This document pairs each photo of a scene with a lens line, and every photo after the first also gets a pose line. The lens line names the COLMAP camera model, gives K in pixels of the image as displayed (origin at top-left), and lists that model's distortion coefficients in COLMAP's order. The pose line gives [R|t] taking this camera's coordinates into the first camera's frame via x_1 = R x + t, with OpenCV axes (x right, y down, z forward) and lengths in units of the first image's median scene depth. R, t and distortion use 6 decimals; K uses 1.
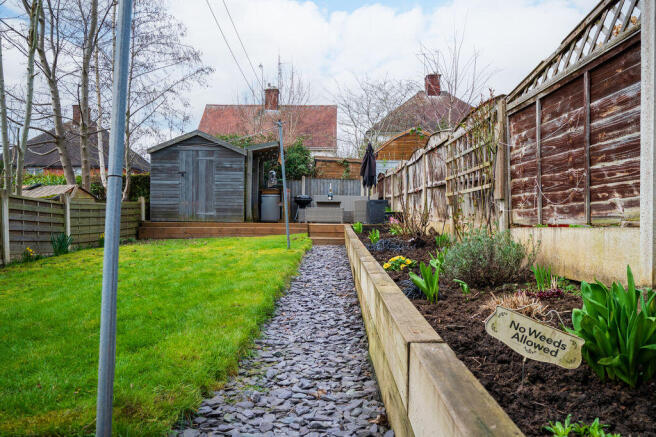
lens RADIAL K [[516.6, 0, 328.1], [0, 516.6, 217.5], [0, 0, 1]] dist [0.000055, 0.000061]
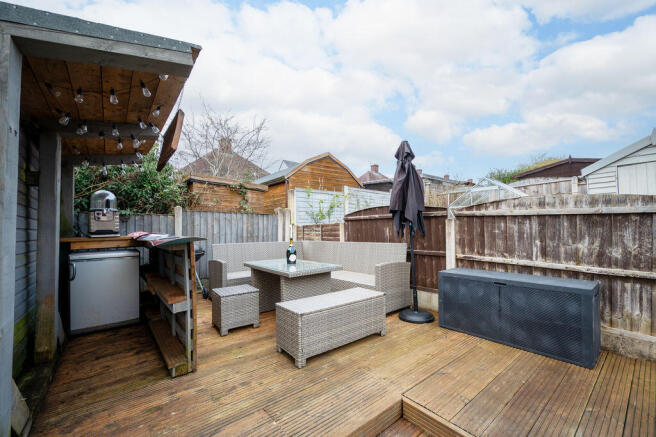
lens RADIAL K [[265.6, 0, 328.2], [0, 265.6, 222.6], [0, 0, 1]] dist [-0.000014, 0.000010]
pose [[0.771059, 0.000821, 0.636763, -0.101470], [0.018415, 0.999552, -0.023588, -0.054598], [-0.636497, 0.029914, 0.770699, 0.696753]]
